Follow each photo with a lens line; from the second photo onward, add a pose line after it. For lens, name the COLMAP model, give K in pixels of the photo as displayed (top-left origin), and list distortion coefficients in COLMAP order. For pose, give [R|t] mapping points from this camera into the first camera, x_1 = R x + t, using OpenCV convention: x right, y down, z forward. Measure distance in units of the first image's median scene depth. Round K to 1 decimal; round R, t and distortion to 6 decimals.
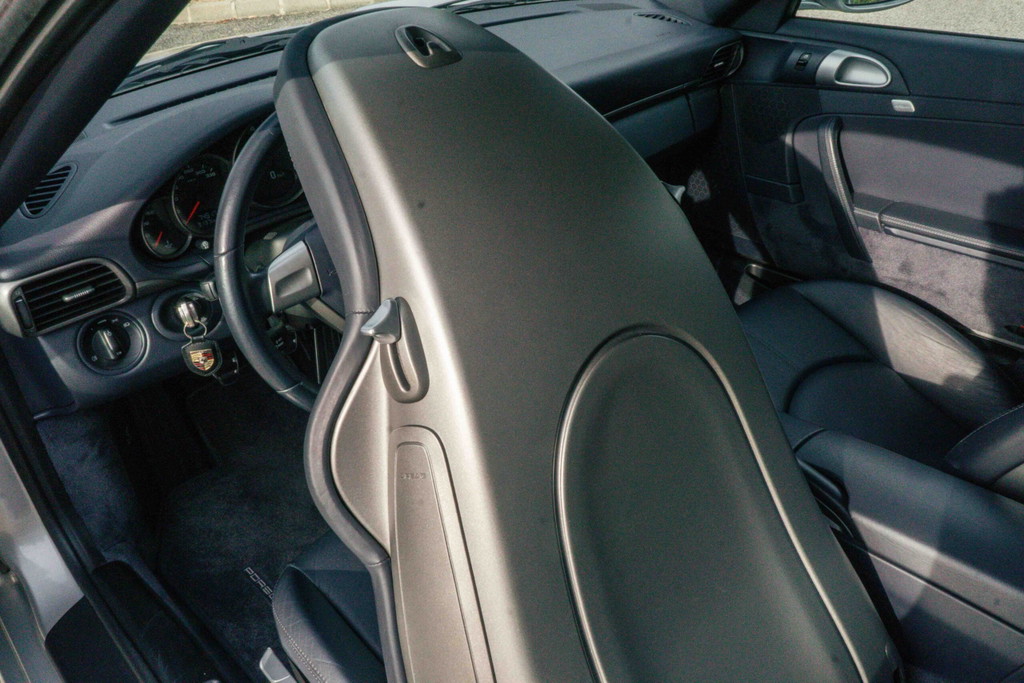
lens RADIAL K [[792.7, 0, 512.0], [0, 792.7, 341.5], [0, 0, 1]] dist [0.007571, 0.001445]
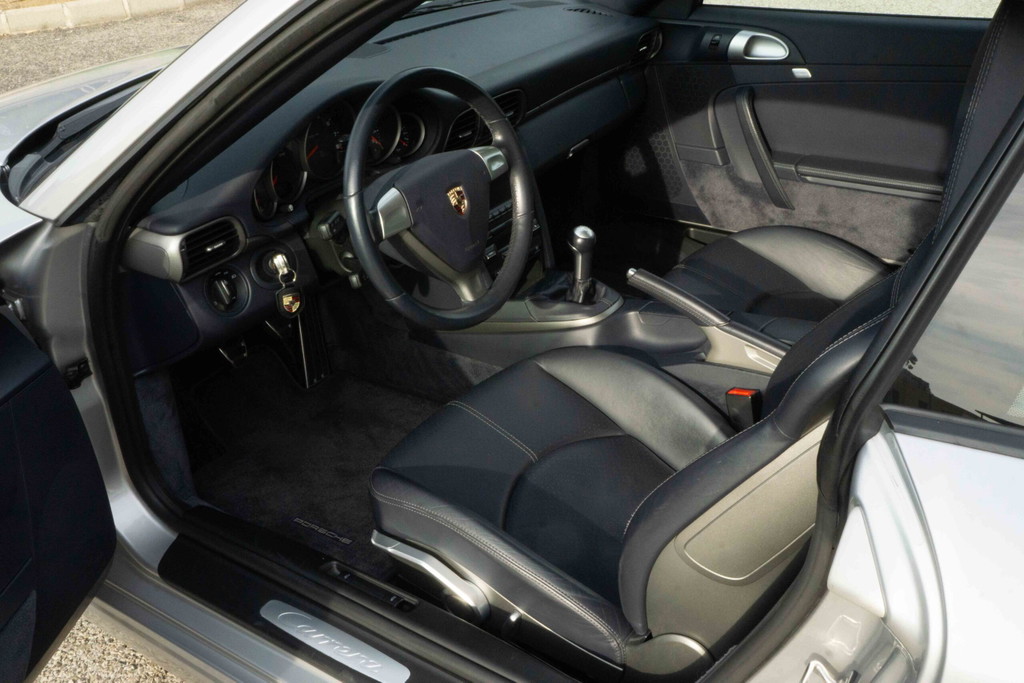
lens RADIAL K [[1033.0, 0, 512.0], [0, 1033.0, 341.5], [0, 0, 1]] dist [-0.089910, 0.336771]
pose [[0.982517, -0.101517, 0.156060, -0.212731], [0.113395, 0.991139, -0.069175, 0.157449], [-0.147655, 0.085662, 0.985322, -0.412291]]
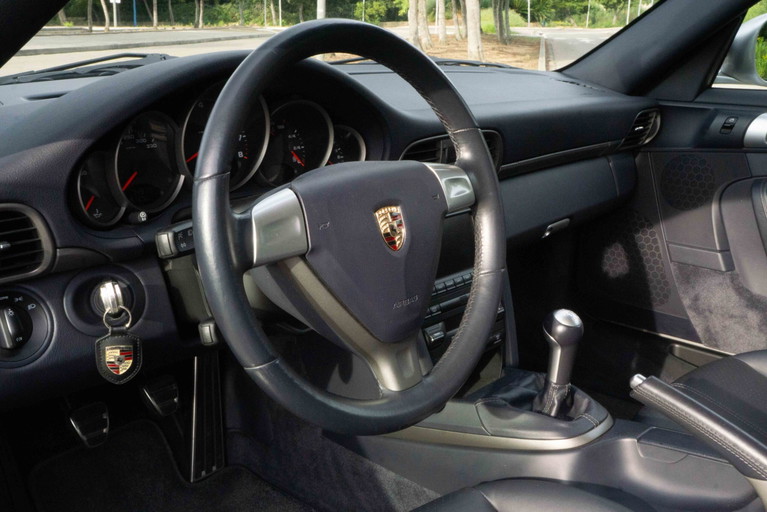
lens RADIAL K [[822.6, 0, 384.4], [0, 822.6, 252.7], [0, 0, 1]] dist [0.009688, 0.011320]
pose [[0.996750, 0.038395, 0.070813, -0.129910], [-0.016171, 0.956575, -0.291037, 0.106208], [-0.078913, 0.288946, 0.954088, 0.116397]]
